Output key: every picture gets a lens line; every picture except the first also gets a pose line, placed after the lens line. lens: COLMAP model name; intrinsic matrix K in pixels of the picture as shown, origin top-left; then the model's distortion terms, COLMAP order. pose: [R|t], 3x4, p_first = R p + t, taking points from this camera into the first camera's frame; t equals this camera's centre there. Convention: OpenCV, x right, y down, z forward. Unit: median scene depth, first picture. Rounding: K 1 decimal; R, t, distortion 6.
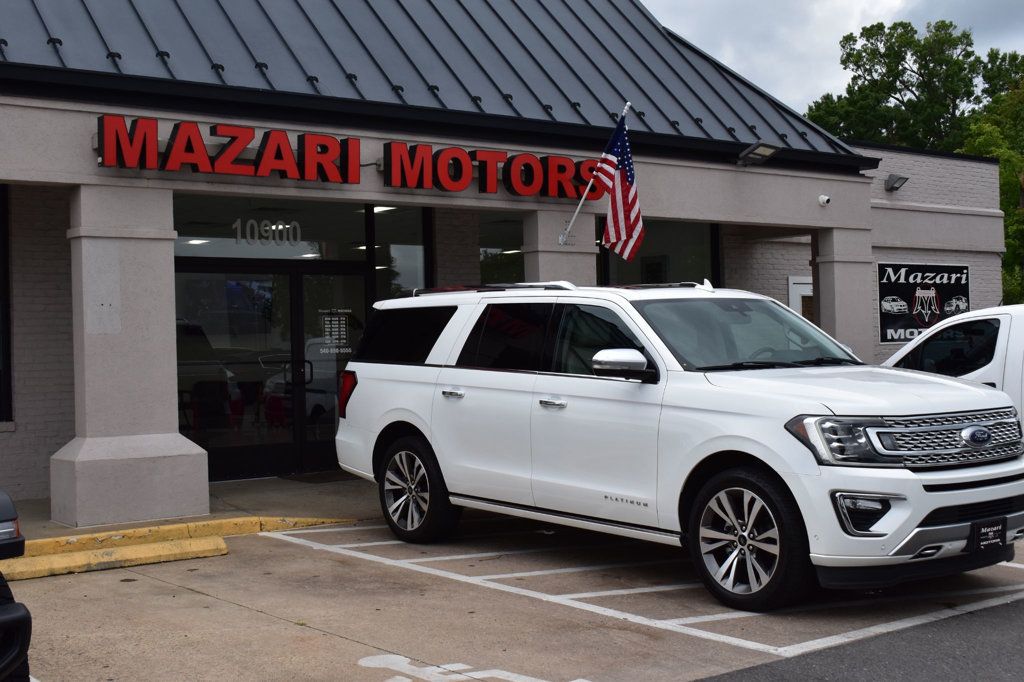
lens RADIAL K [[1372.1, 0, 512.0], [0, 1372.1, 341.0], [0, 0, 1]] dist [-0.028390, -0.044608]
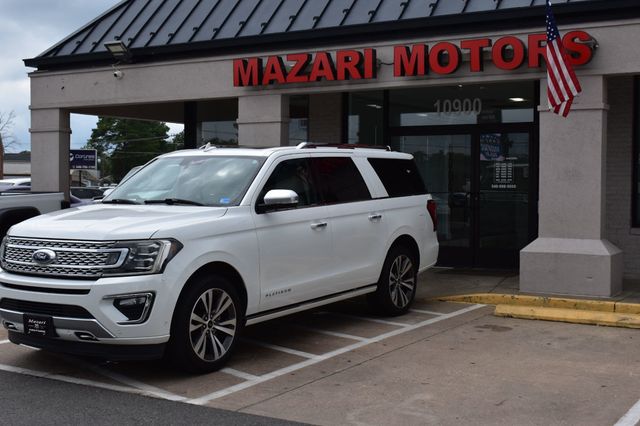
lens RADIAL K [[905.9, 0, 320.0], [0, 905.9, 213.0], [0, 0, 1]] dist [-0.017588, -0.017383]
pose [[0.322475, 0.054560, -0.945004, 0.948387], [-0.007489, 0.998453, 0.055090, -0.021223], [0.946549, -0.010688, 0.322384, 0.696279]]
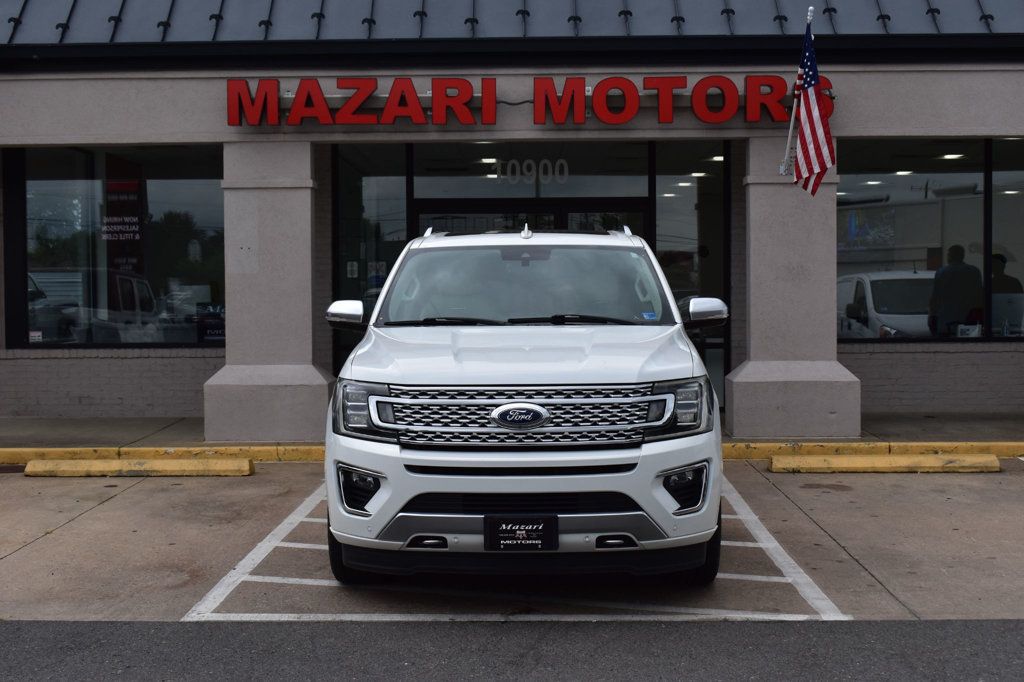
lens RADIAL K [[1449.5, 0, 512.0], [0, 1449.5, 341.0], [0, 0, 1]] dist [-0.017588, -0.017383]
pose [[0.766436, 0.041893, -0.640953, 0.651046], [-0.008106, 0.998422, 0.055564, -0.018481], [0.642269, -0.037391, 0.765567, 0.226508]]
